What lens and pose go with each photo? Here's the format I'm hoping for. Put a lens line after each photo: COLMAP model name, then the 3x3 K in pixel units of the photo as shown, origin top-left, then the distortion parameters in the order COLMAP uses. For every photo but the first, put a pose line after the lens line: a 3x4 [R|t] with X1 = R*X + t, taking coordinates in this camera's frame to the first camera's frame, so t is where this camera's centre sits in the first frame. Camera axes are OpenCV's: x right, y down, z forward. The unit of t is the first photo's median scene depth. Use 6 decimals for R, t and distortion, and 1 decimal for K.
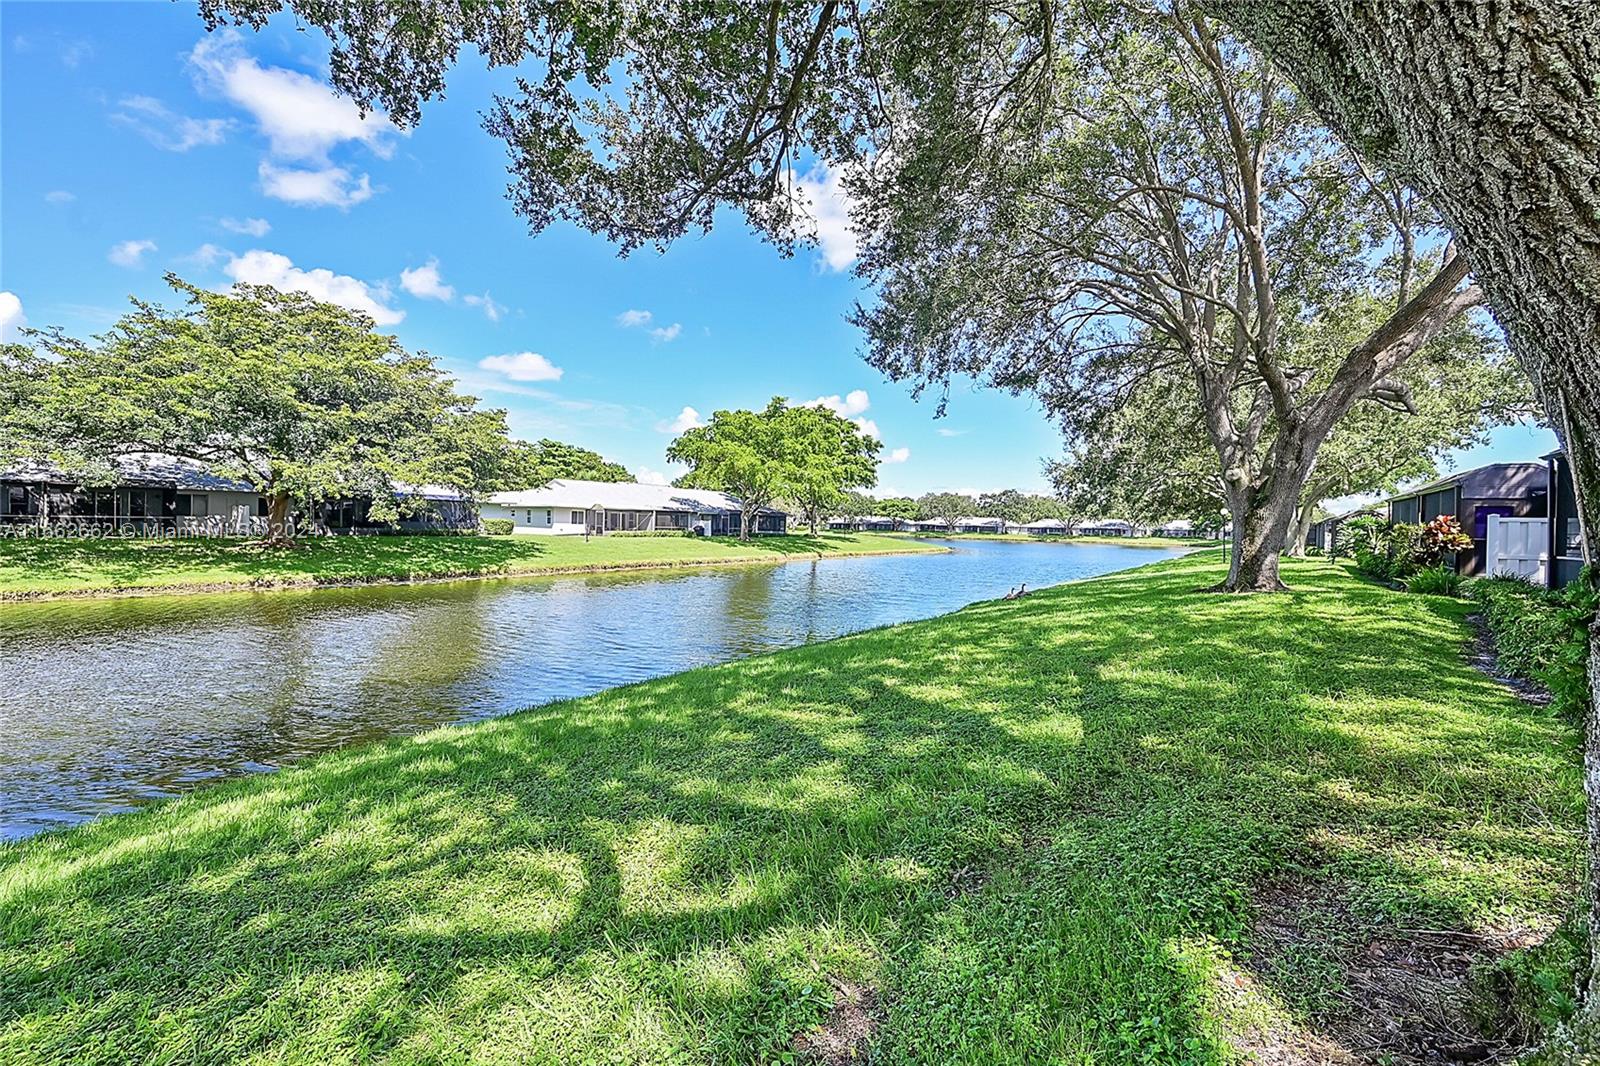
lens RADIAL K [[678.7, 0, 800.8], [0, 678.7, 517.0], [0, 0, 1]] dist [-0.002762, -0.000509]
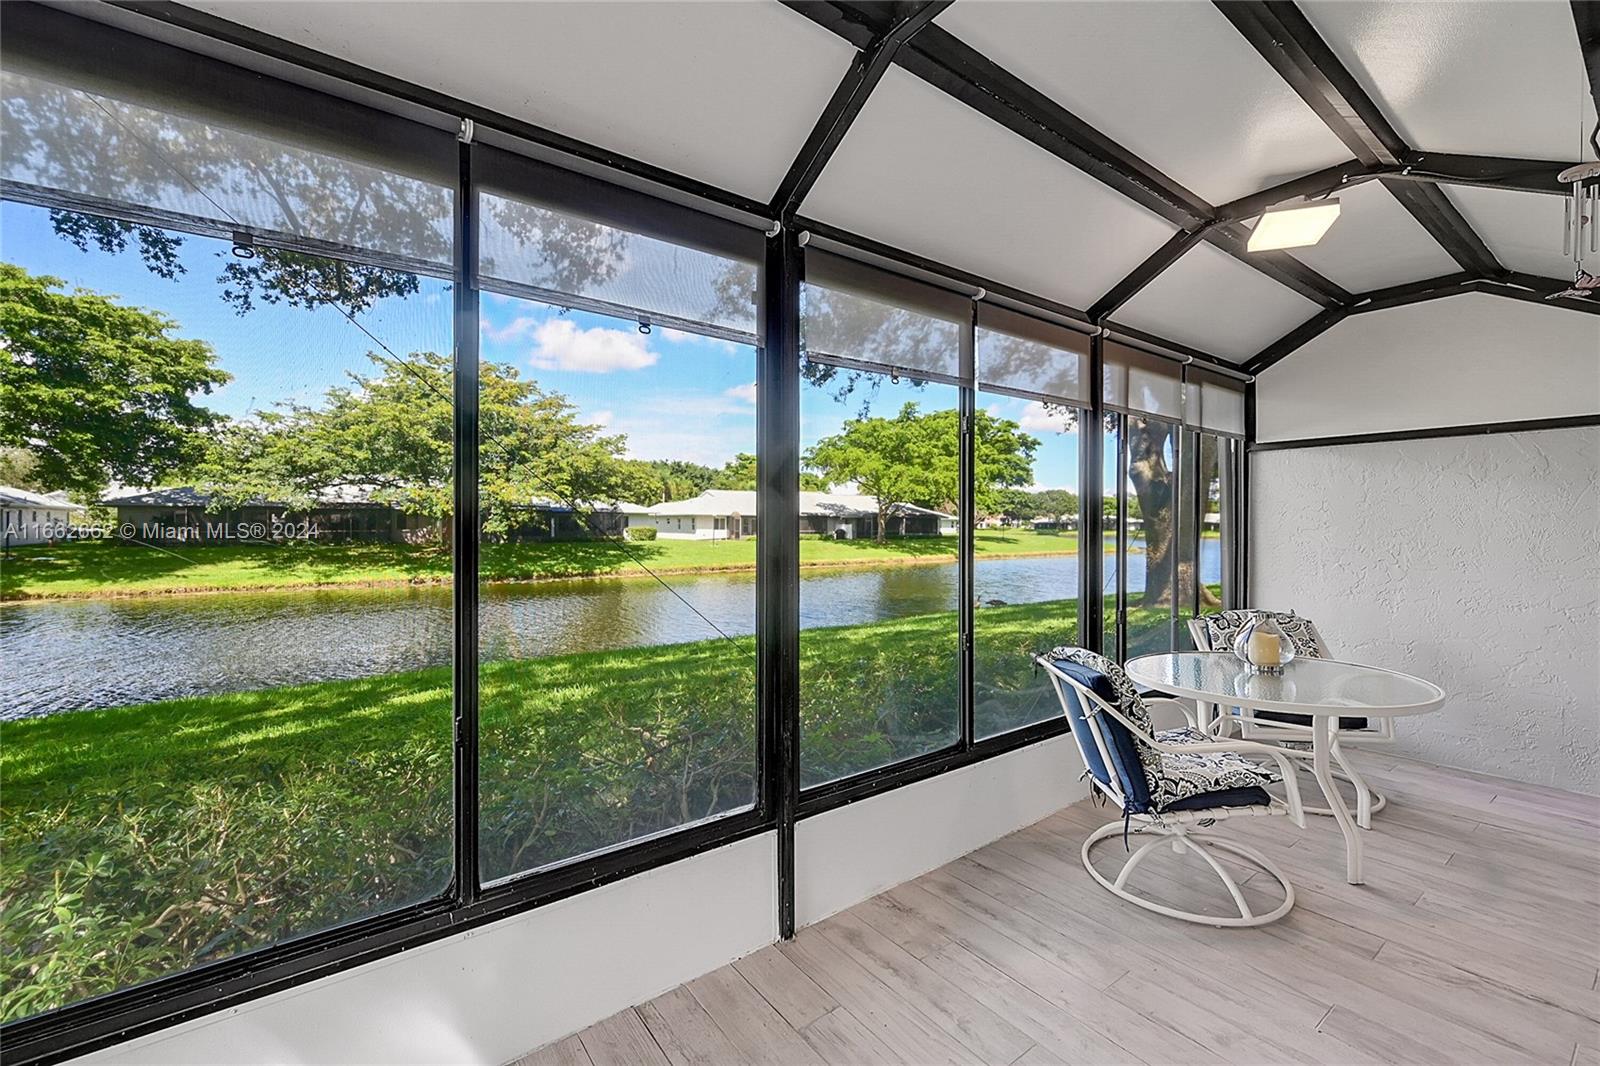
lens RADIAL K [[646.4, 0, 809.3], [0, 646.4, 530.1], [0, 0, 1]] dist [0.000089, 0.000030]
pose [[0.944123, -0.013333, -0.329324, 0.166650], [0.019256, 0.999706, 0.014731, -0.001950], [0.329031, -0.020249, 0.944102, 0.034193]]
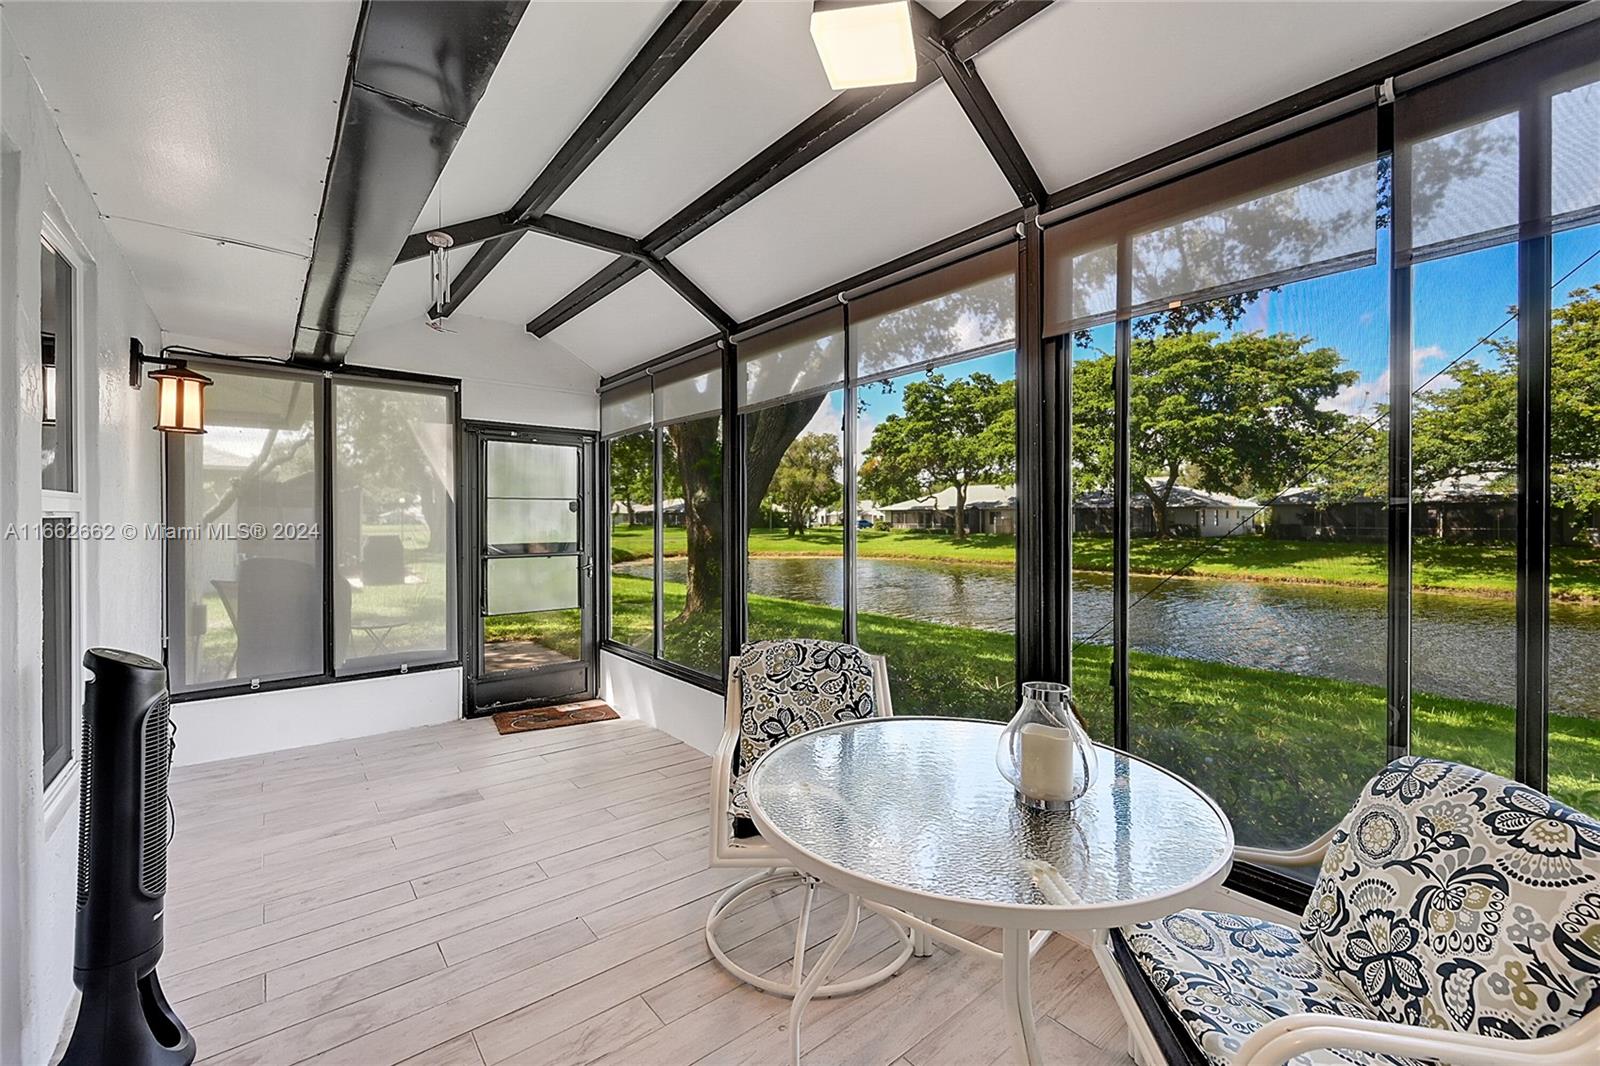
lens RADIAL K [[678.7, 0, 800.8], [0, 678.7, 517.0], [0, 0, 1]] dist [-0.002762, -0.000509]
pose [[-0.284150, -0.021764, -0.958533, 0.225062], [0.005147, 0.999693, -0.024224, 0.000695], [0.958766, -0.011817, -0.283951, 0.108635]]
